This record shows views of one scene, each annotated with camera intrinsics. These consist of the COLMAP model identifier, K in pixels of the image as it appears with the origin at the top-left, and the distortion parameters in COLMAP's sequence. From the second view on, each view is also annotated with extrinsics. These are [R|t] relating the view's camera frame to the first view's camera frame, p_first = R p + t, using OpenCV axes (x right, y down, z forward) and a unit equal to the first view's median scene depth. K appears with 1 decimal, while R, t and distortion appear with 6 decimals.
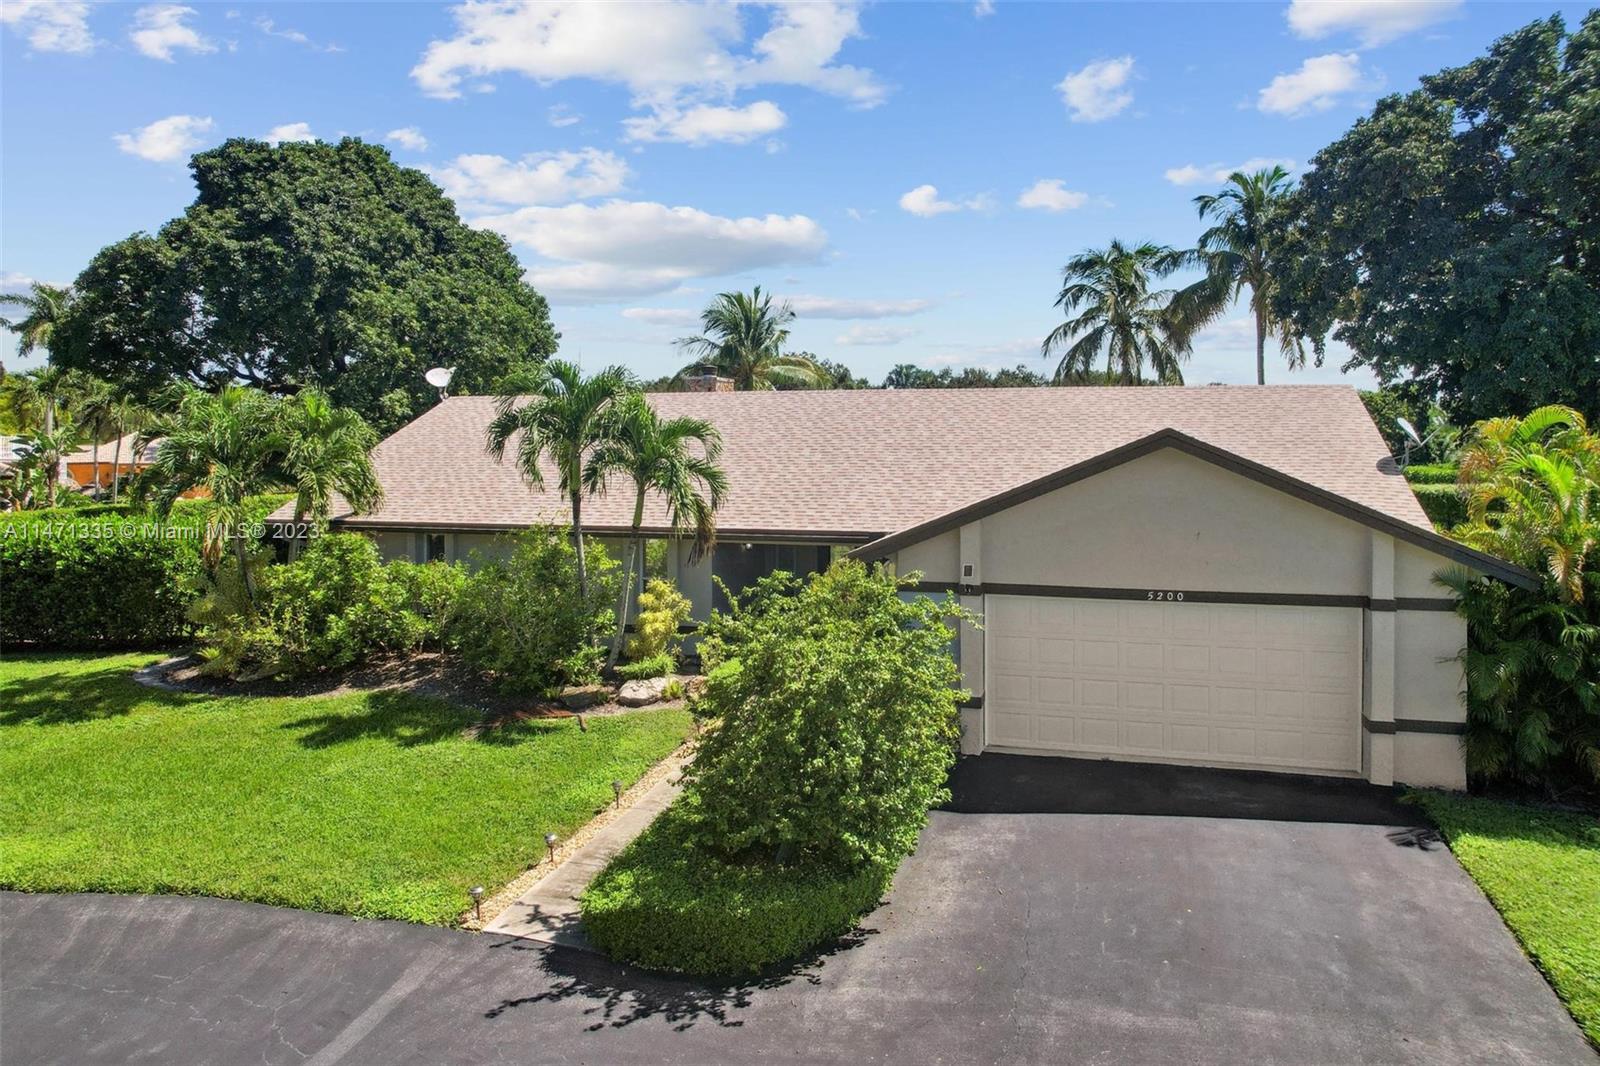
lens RADIAL K [[1068.3, 0, 802.6], [0, 1068.3, 452.4], [0, 0, 1]] dist [-0.068151, 0.054865]
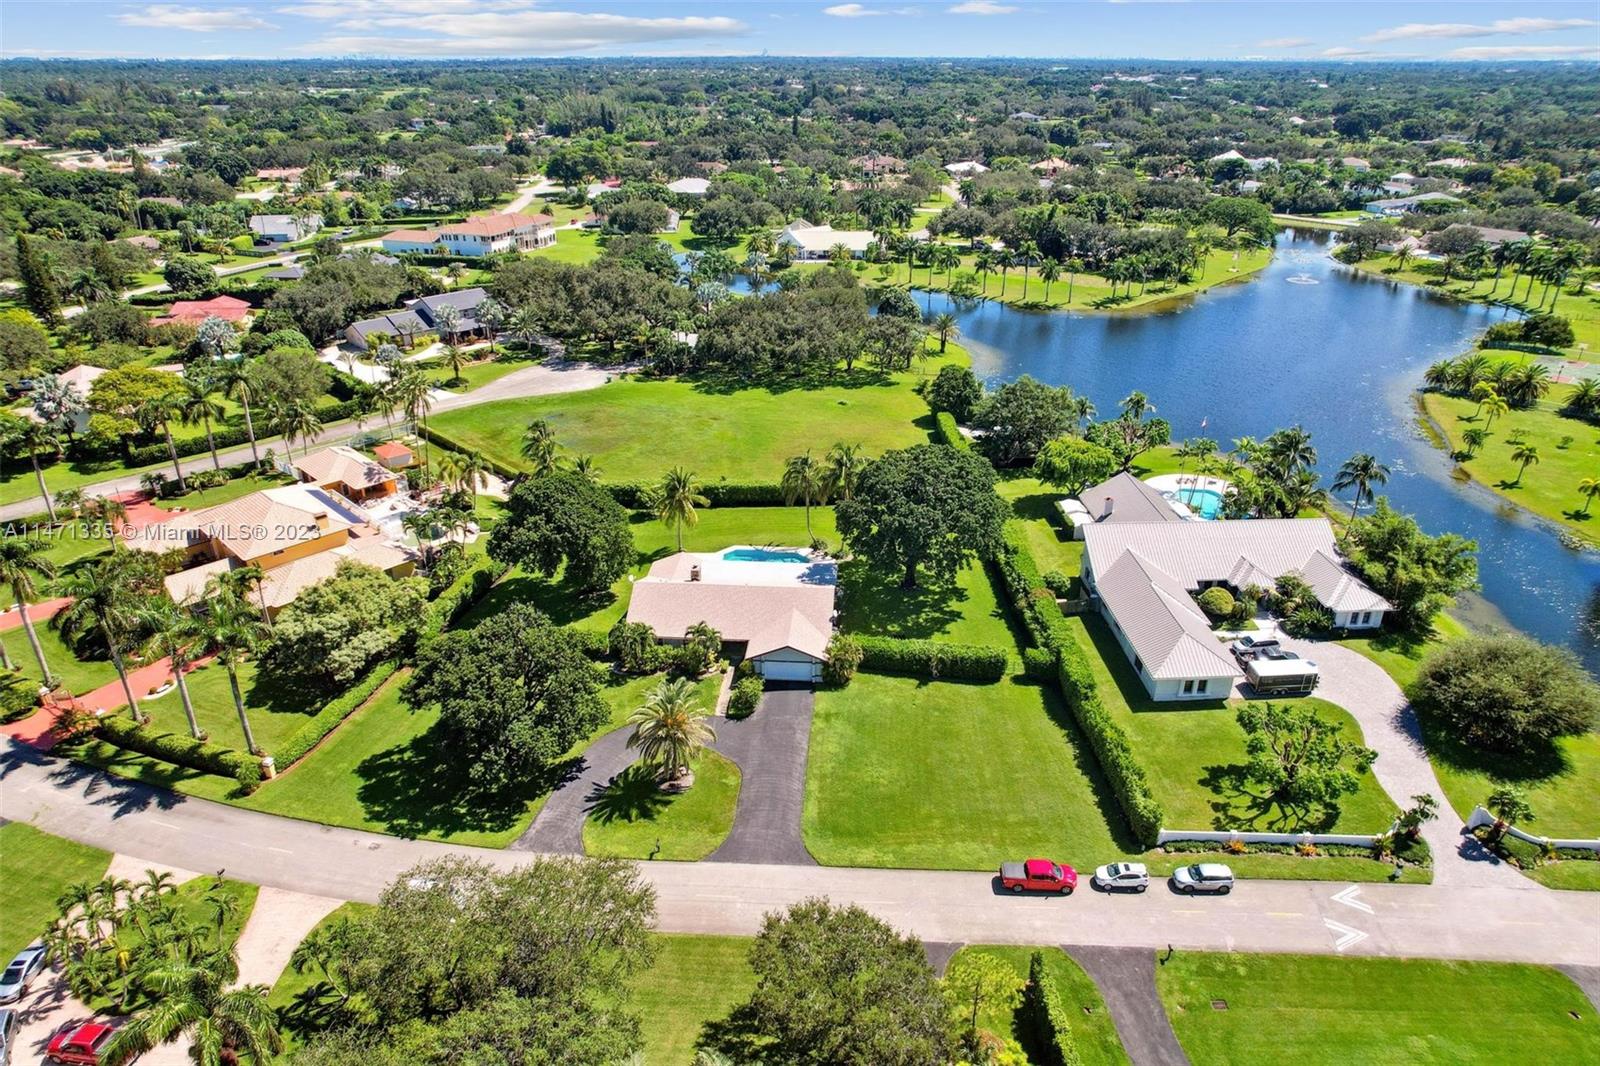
lens RADIAL K [[1019.7, 0, 805.6], [0, 1019.7, 533.4], [0, 0, 1]] dist [-0.072621, 0.071311]
pose [[0.975840, -0.089271, 0.199417, -0.721326], [-0.001842, 0.909326, 0.416080, -2.961707], [-0.218479, -0.406395, 0.887192, -4.070794]]
